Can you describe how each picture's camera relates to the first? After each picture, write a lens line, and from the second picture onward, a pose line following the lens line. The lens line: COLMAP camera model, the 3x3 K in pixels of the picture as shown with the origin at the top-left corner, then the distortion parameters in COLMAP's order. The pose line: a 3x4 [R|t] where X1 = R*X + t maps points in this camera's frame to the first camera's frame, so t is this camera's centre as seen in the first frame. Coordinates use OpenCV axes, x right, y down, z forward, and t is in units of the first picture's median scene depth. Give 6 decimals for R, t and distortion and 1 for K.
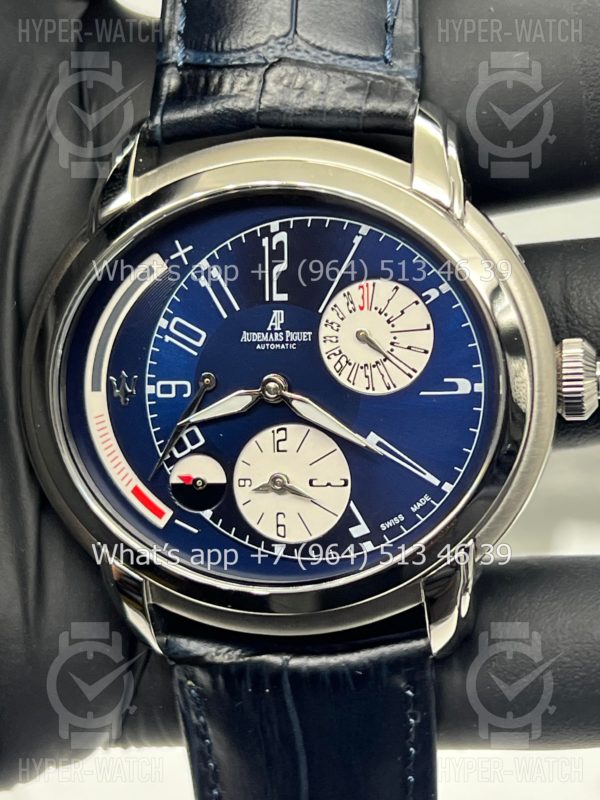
lens RADIAL K [[1782.0, 0, 302.7], [0, 1782.0, 397.9], [0, 0, 1]] dist [0.095766, 0.000000]
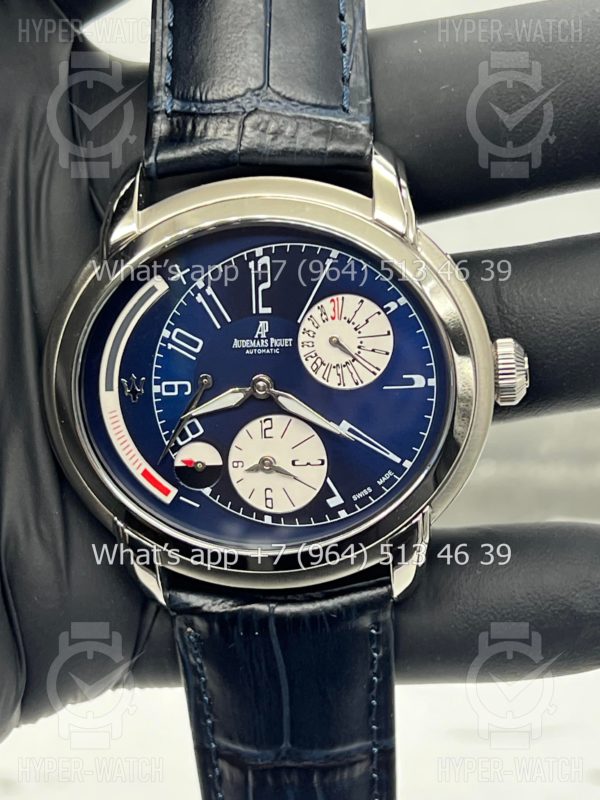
lens RADIAL K [[1782.0, 0, 291.6], [0, 1782.0, 379.4], [0, 0, 1]] dist [0.095766, 0.000000]
pose [[0.994945, -0.026910, 0.096746, -0.111673], [0.023150, 0.998941, 0.039771, -0.056960], [-0.097714, -0.037330, 0.994514, -0.199216]]
